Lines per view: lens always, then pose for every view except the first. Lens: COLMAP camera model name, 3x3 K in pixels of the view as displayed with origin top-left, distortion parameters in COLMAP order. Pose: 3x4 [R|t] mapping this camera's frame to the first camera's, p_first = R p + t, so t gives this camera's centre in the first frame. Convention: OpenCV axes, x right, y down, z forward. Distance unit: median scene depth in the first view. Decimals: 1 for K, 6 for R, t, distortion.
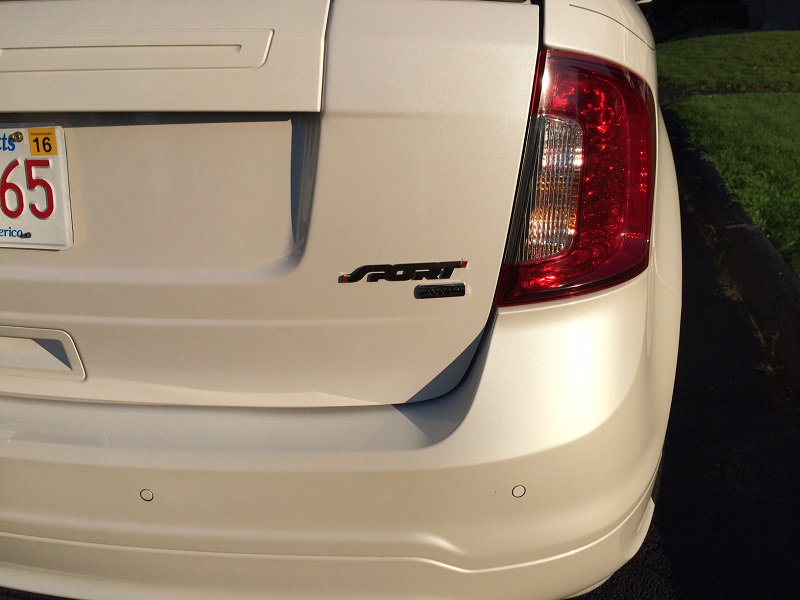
lens RADIAL K [[703.1, 0, 400.0], [0, 703.1, 300.0], [0, 0, 1]] dist [0.073146, -0.122637]
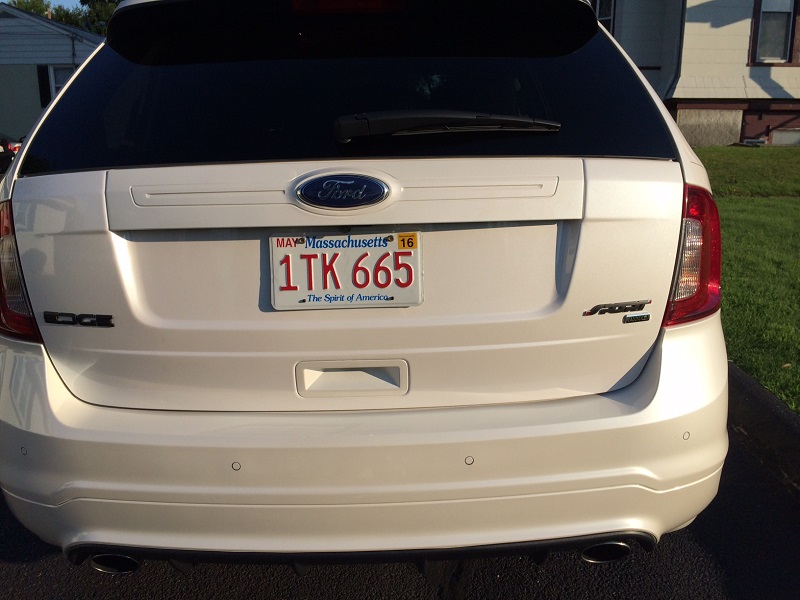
lens RADIAL K [[703.1, 0, 400.0], [0, 703.1, 300.0], [0, 0, 1]] dist [0.073146, -0.122637]
pose [[0.971740, -0.043804, 0.231953, -0.899010], [0.077307, 0.987496, -0.137385, 0.135339], [-0.223035, 0.151434, 0.962976, -0.545819]]
